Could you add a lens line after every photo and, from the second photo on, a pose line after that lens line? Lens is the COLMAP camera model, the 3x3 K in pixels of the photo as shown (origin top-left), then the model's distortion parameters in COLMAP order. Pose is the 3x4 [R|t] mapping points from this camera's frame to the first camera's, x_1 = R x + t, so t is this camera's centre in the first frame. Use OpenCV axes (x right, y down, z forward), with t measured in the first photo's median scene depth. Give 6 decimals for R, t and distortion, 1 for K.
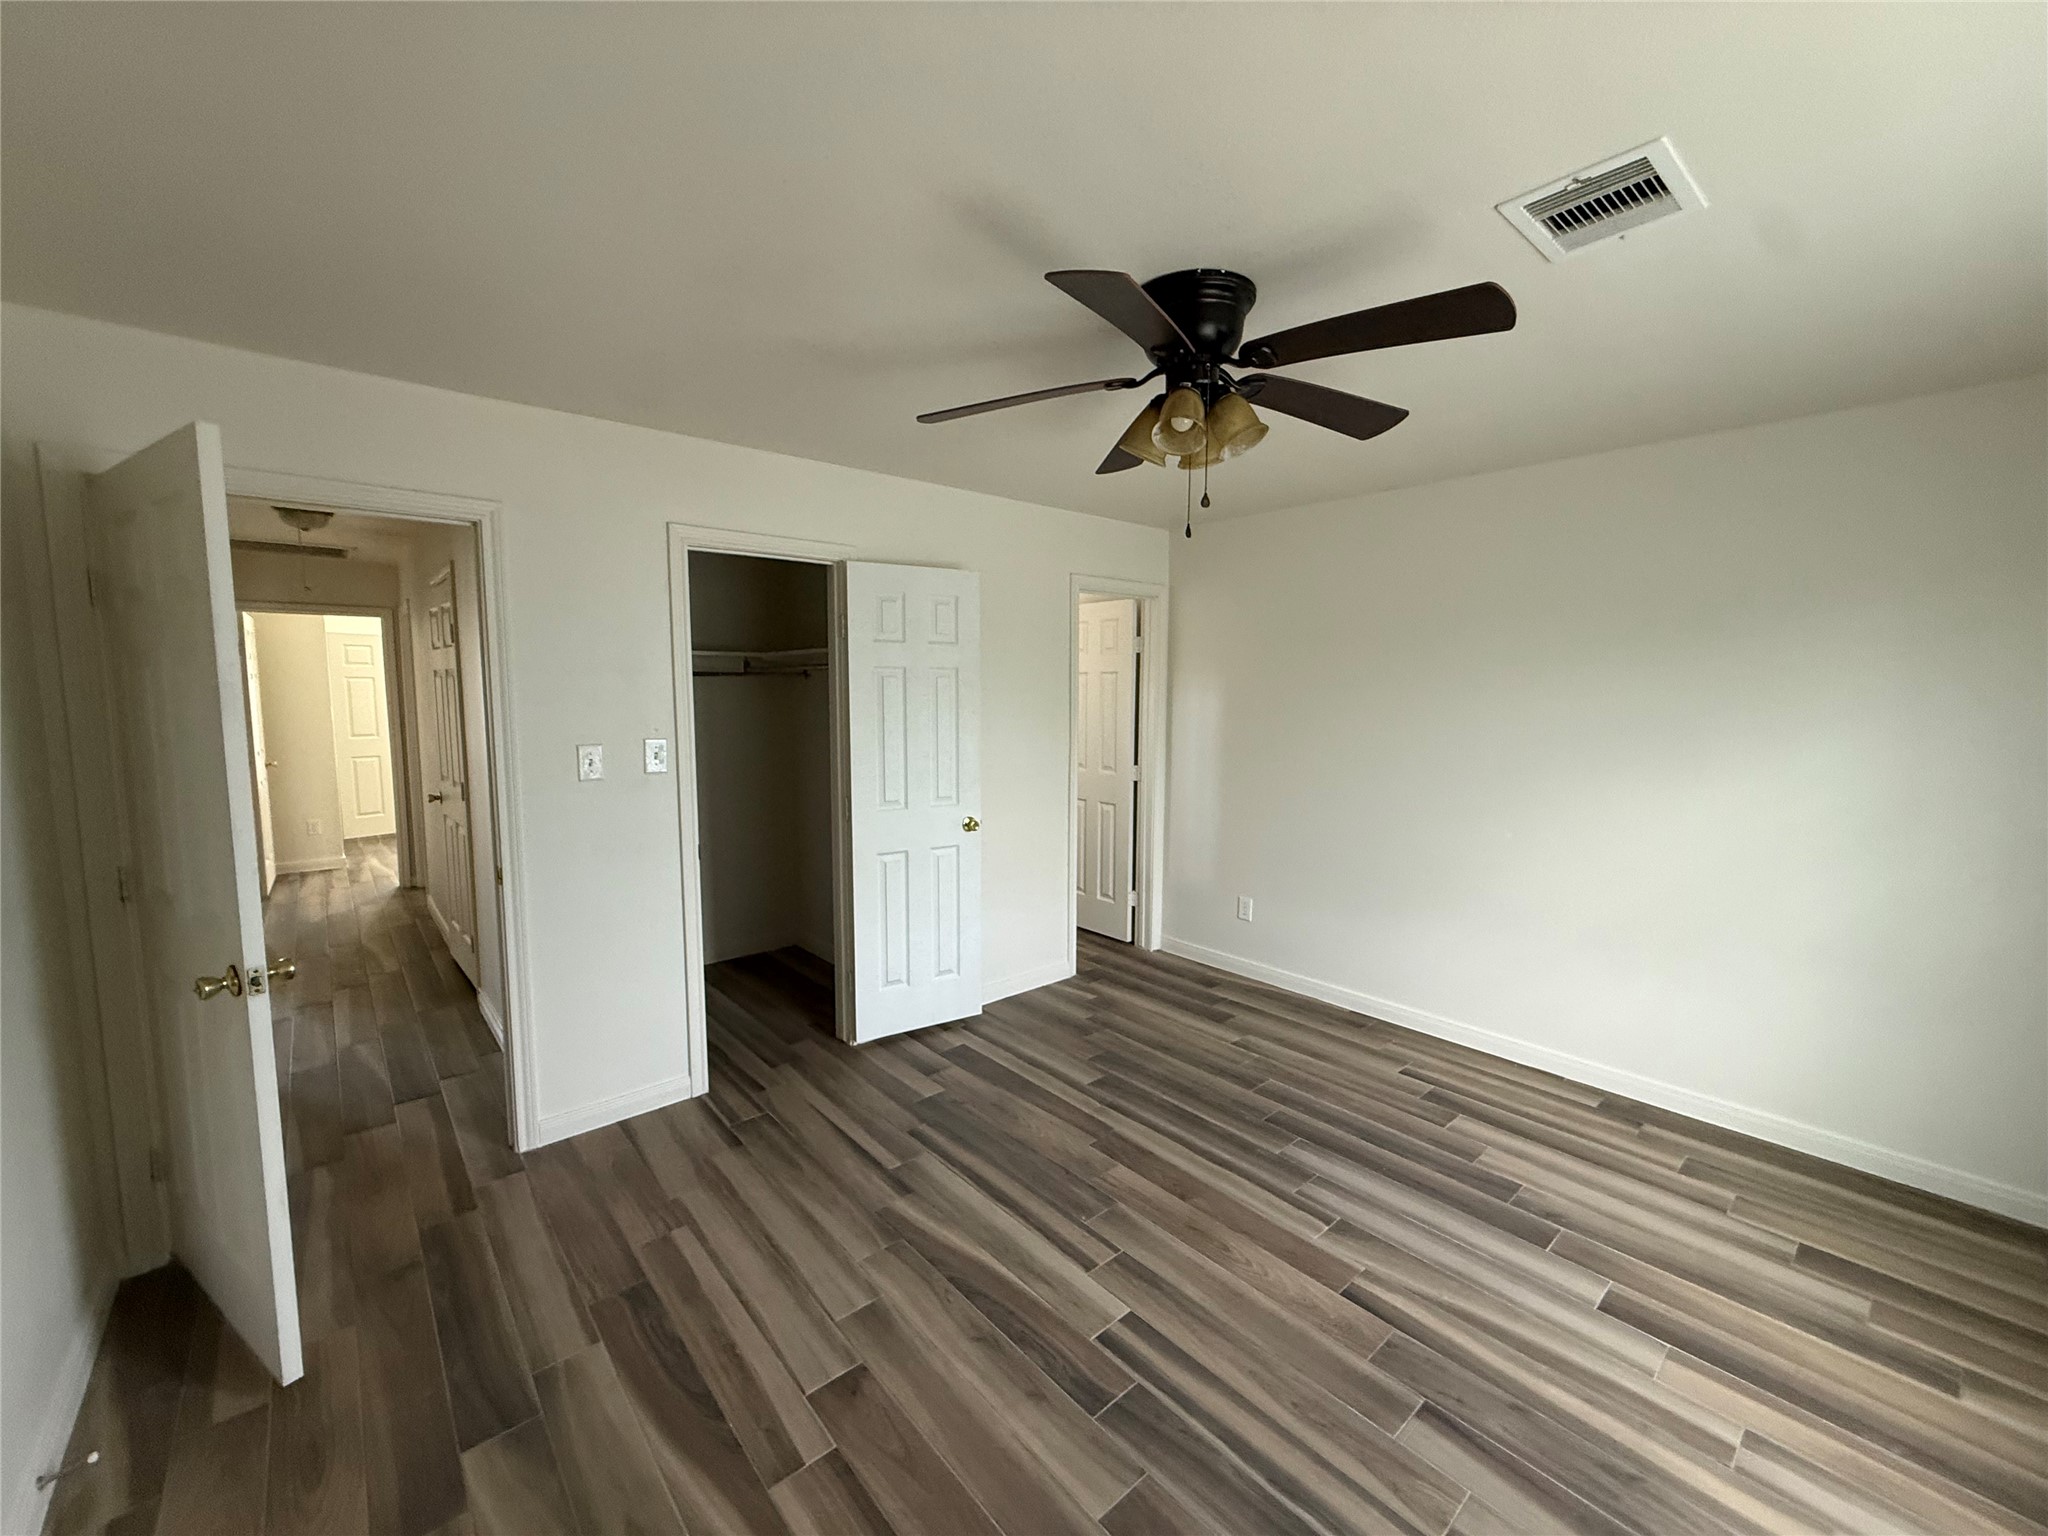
lens RADIAL K [[826.5, 0, 1013.2], [0, 826.5, 770.7], [0, 0, 1]] dist [-0.002404, 0.000194]
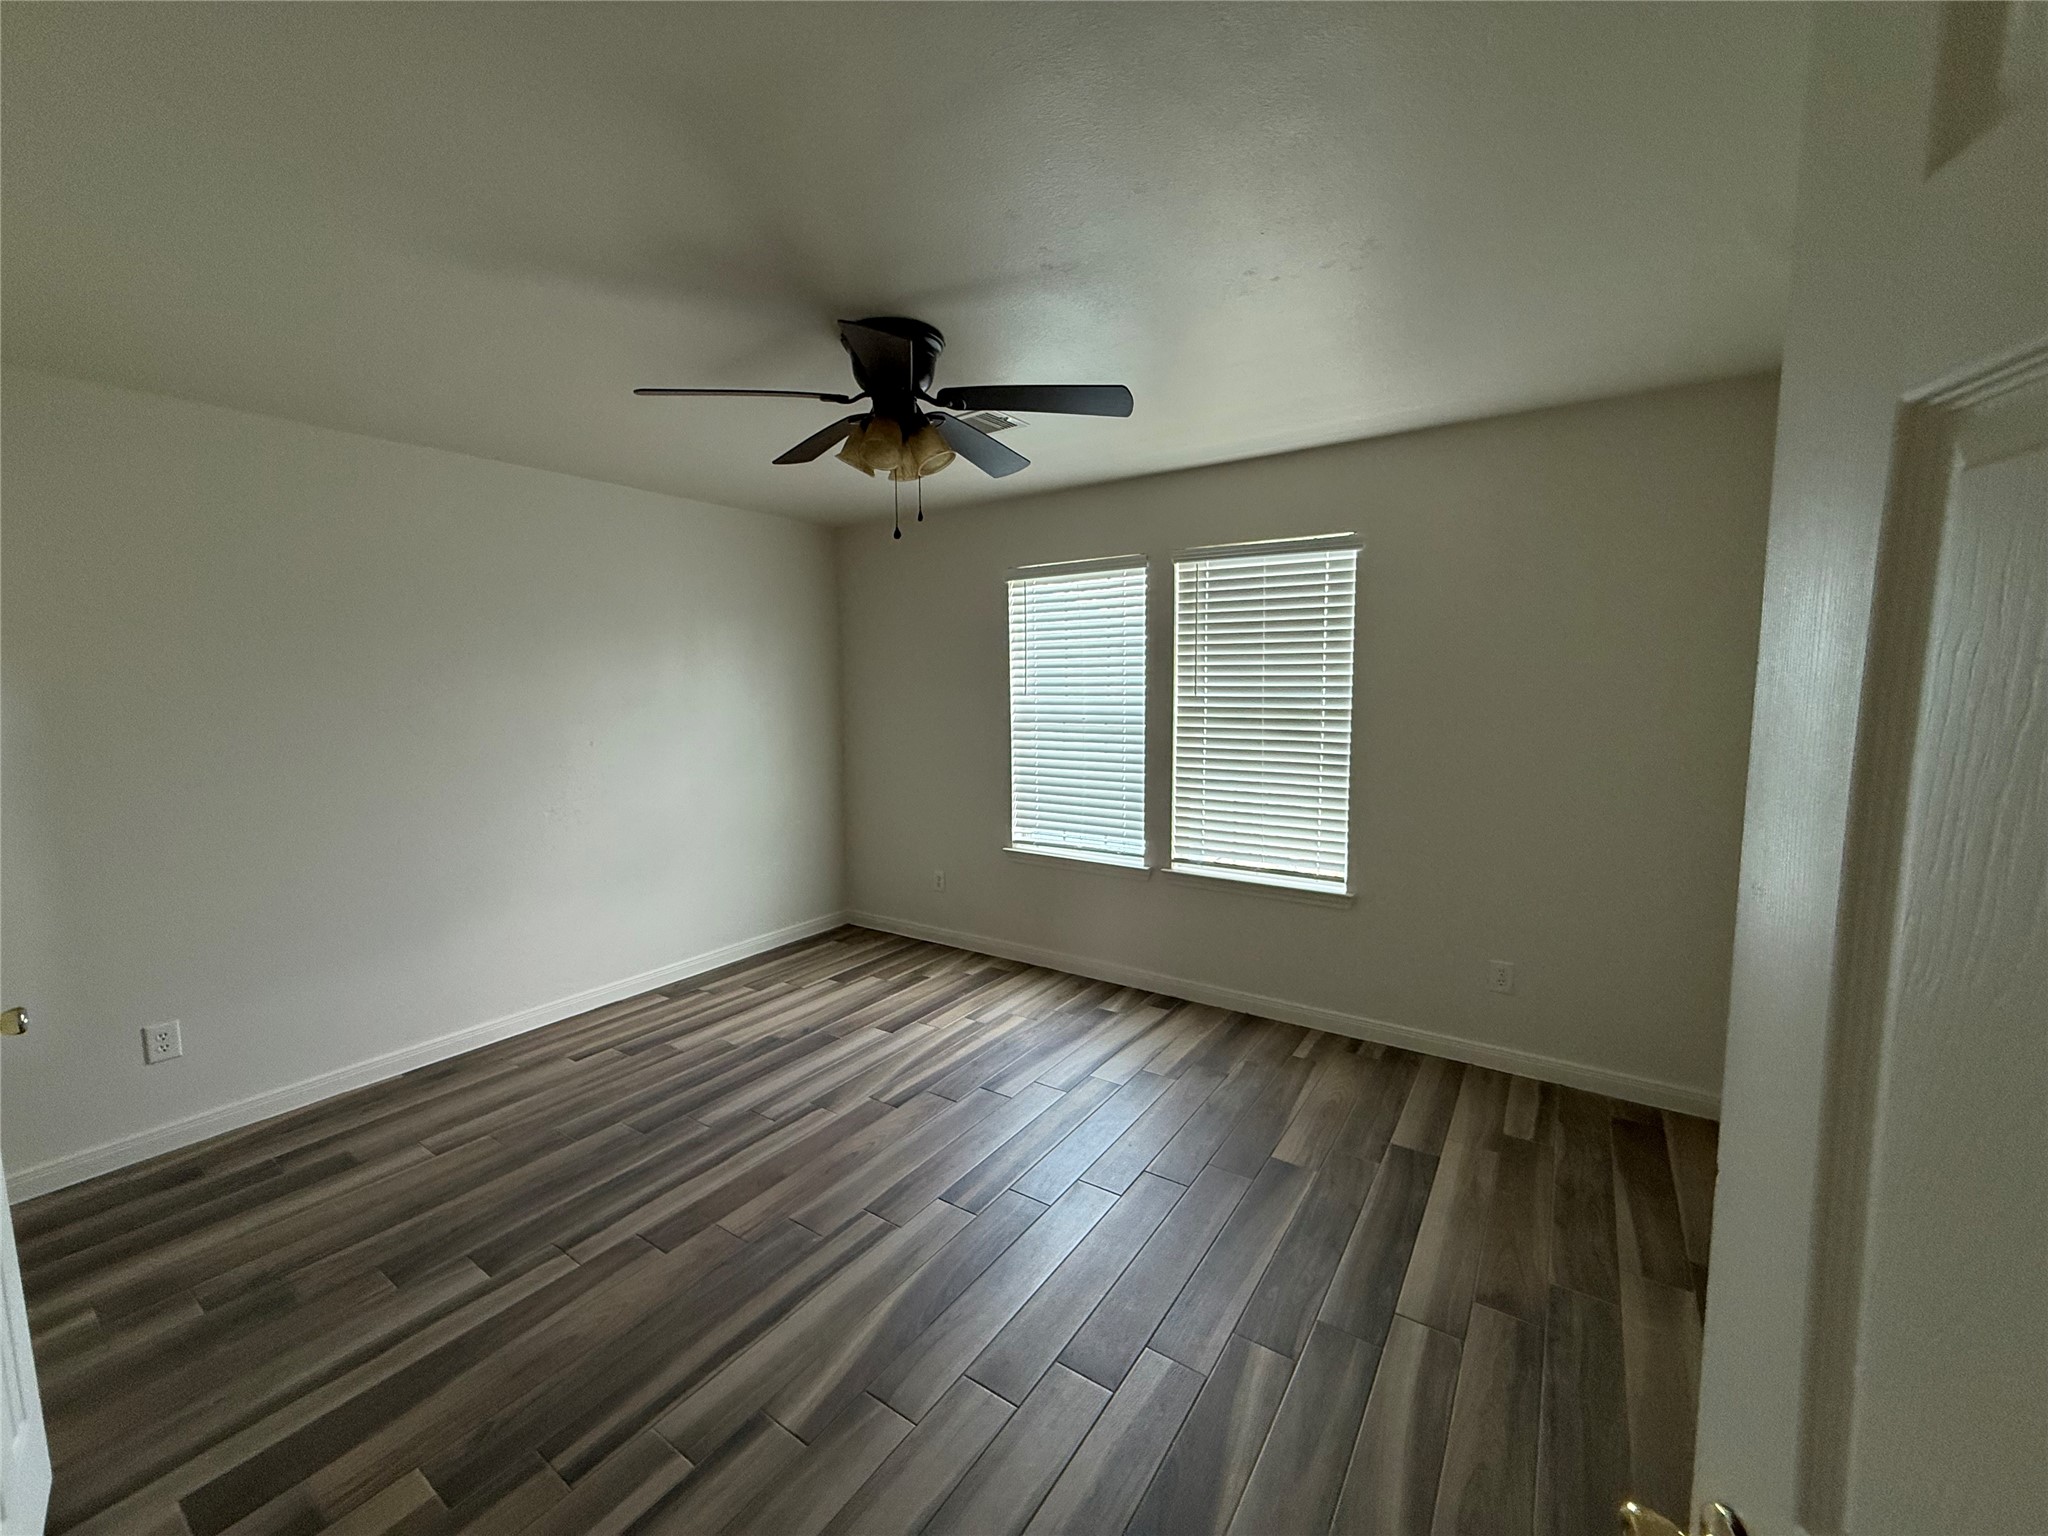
lens RADIAL K [[826.5, 0, 1007.4], [0, 826.5, 762.5], [0, 0, 1]] dist [-0.002404, 0.000194]
pose [[-0.262130, -0.095072, 0.960338, -0.731336], [0.108234, 0.985960, 0.127151, -0.077065], [-0.958944, 0.137272, -0.248159, 0.848781]]
